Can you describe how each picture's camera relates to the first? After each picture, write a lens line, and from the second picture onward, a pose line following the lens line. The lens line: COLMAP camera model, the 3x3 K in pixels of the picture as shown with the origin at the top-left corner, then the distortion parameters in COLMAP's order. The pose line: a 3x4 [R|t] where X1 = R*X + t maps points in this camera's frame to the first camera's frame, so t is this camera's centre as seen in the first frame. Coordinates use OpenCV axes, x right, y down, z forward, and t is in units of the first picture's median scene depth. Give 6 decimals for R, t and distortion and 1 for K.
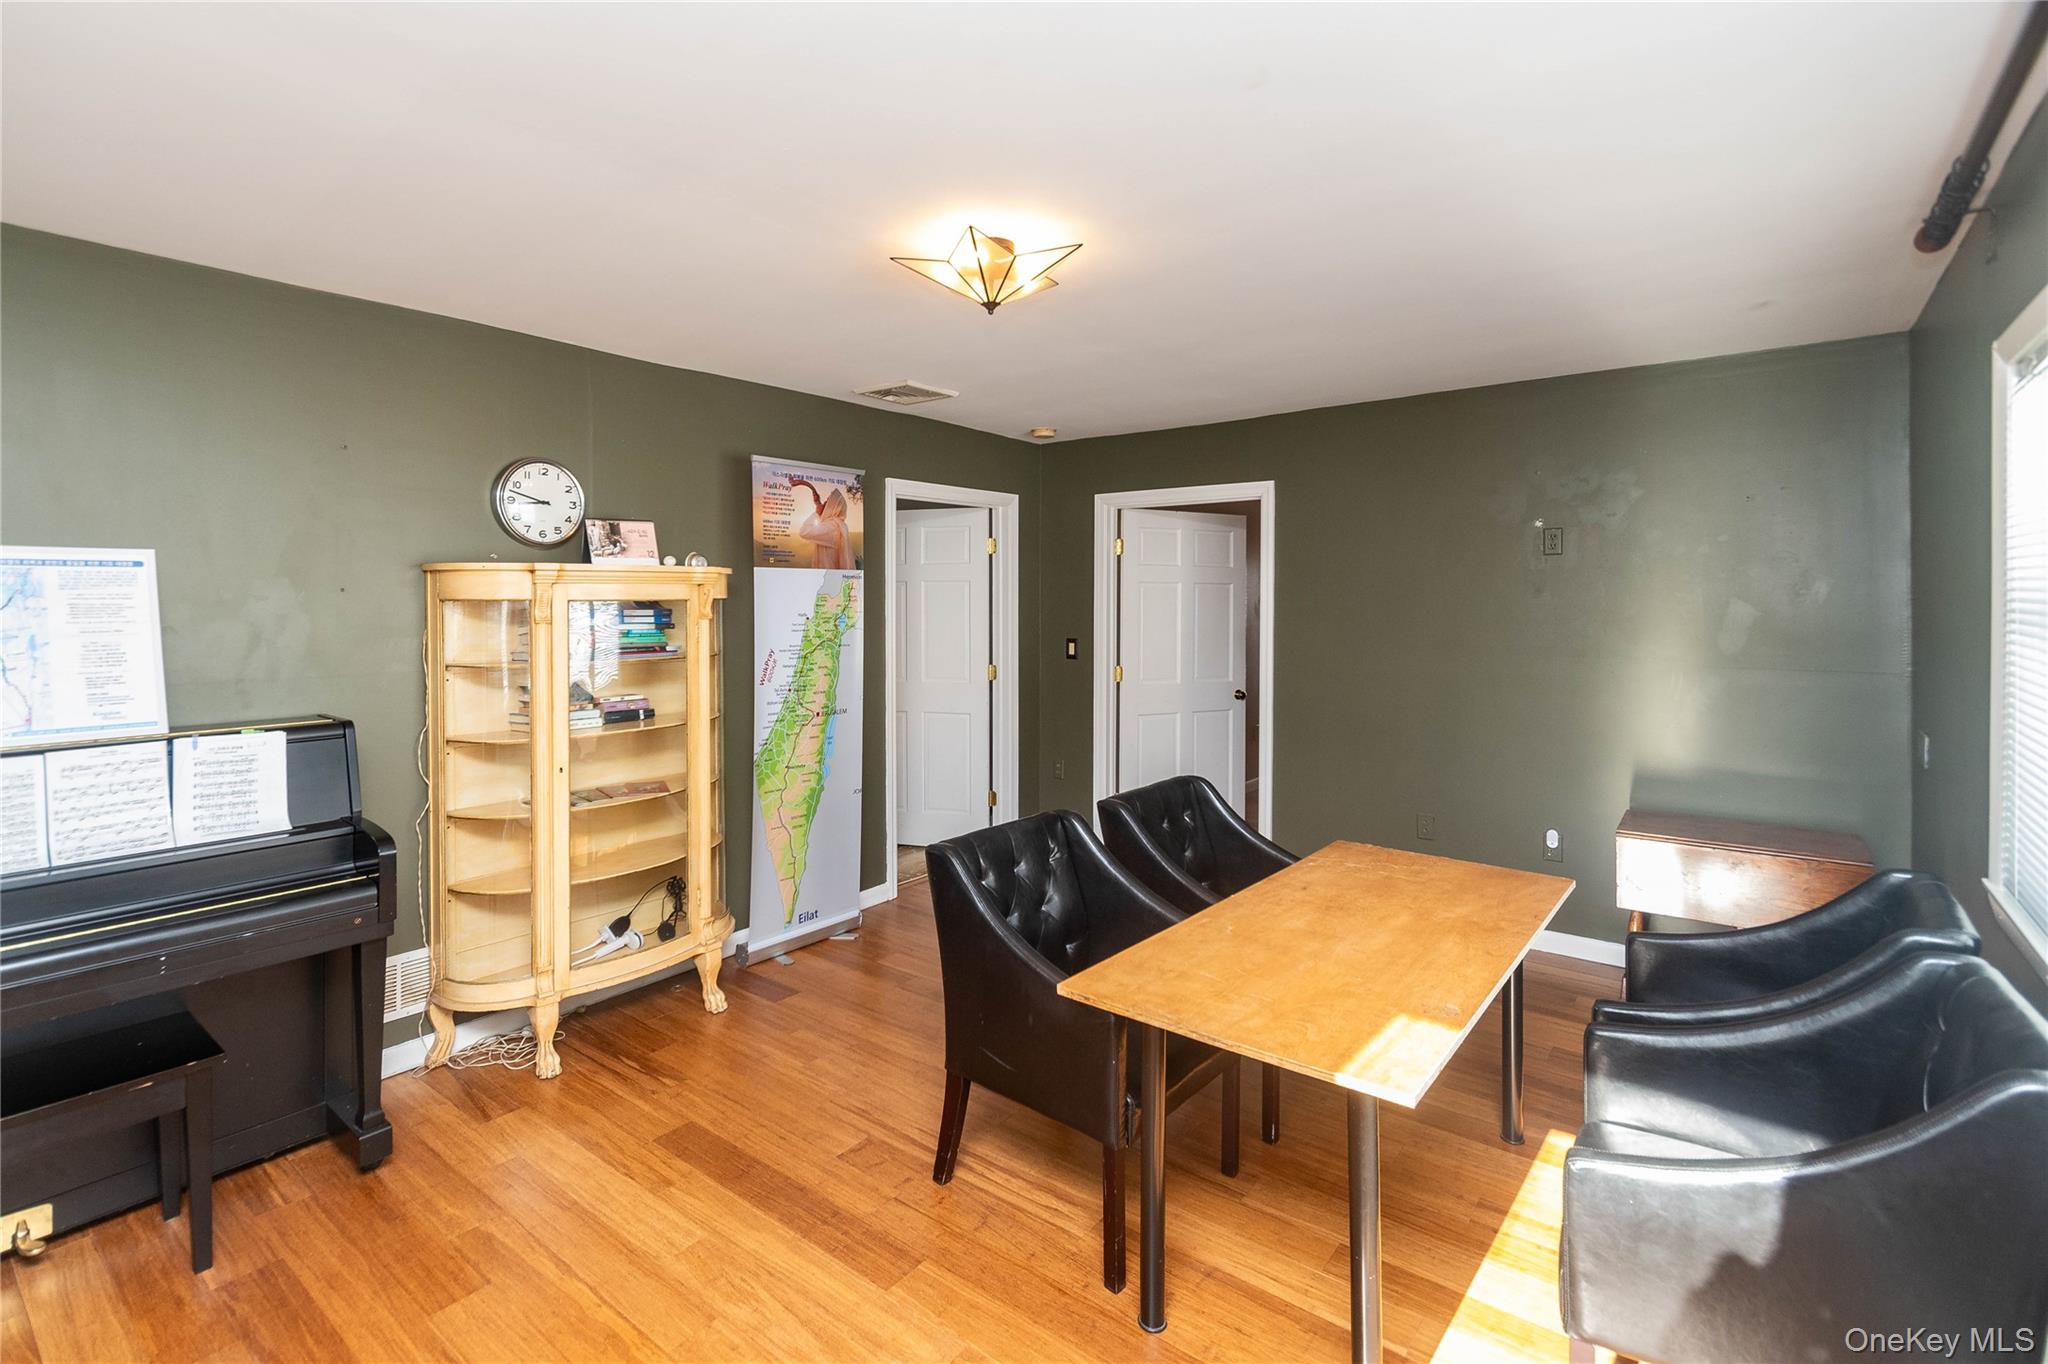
lens RADIAL K [[966.8, 0, 1018.3], [0, 966.8, 602.7], [0, 0, 1]] dist [0.014278, 0.000177]
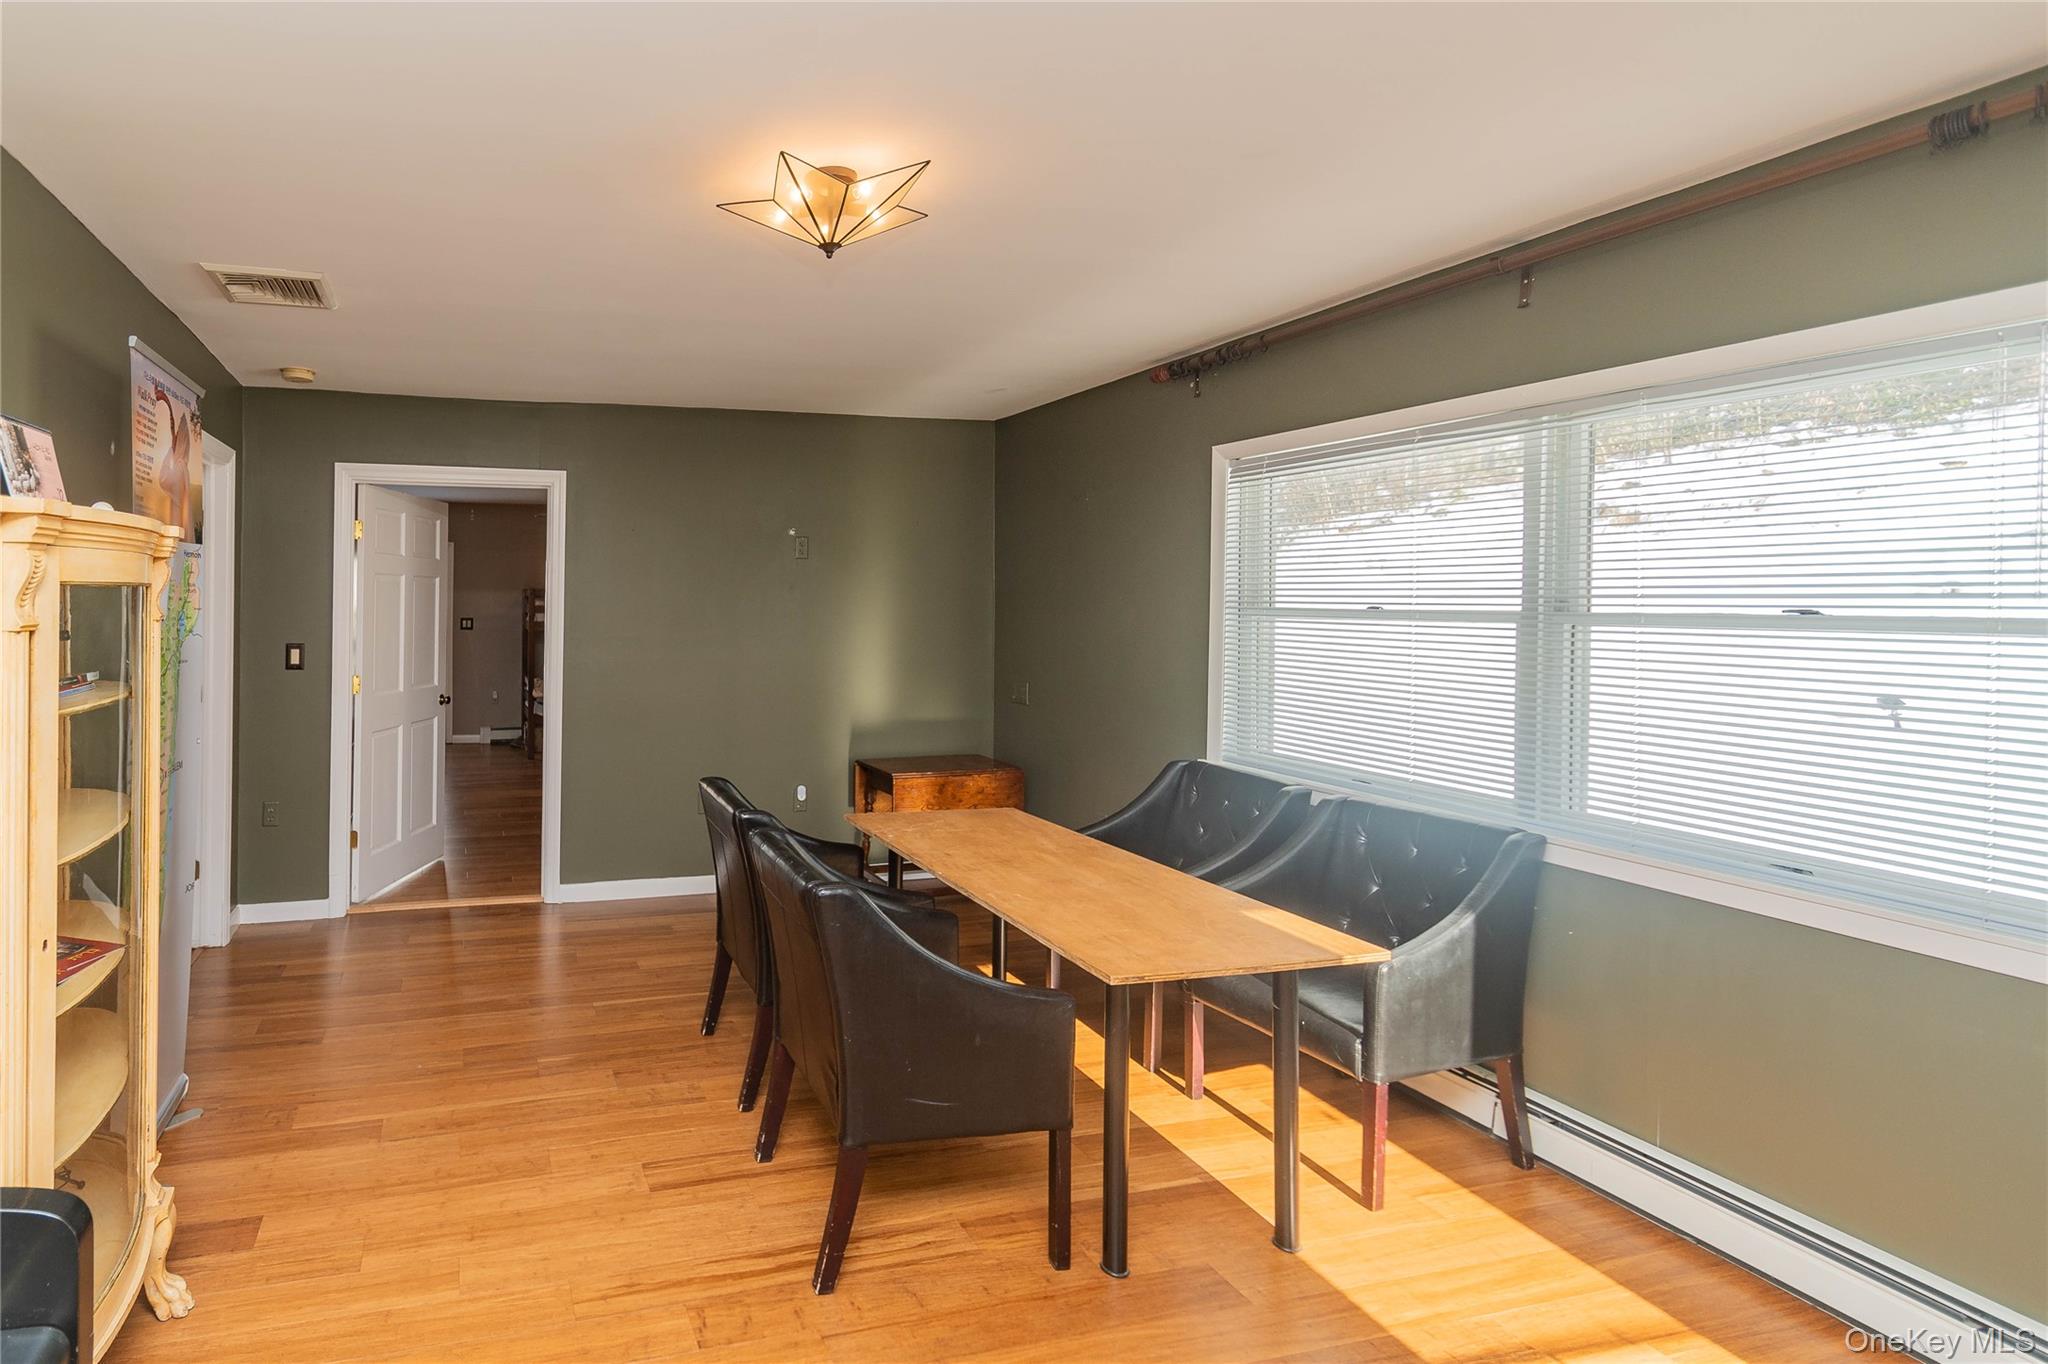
lens RADIAL K [[881.6, 0, 1023.6], [0, 881.6, 595.2], [0, 0, 1]] dist [0.001346, -0.000222]
pose [[0.617272, 0.004635, 0.786736, -0.298357], [-0.000970, 0.999986, -0.005130, 0.003378], [-0.786749, 0.002404, 0.617268, 0.211181]]
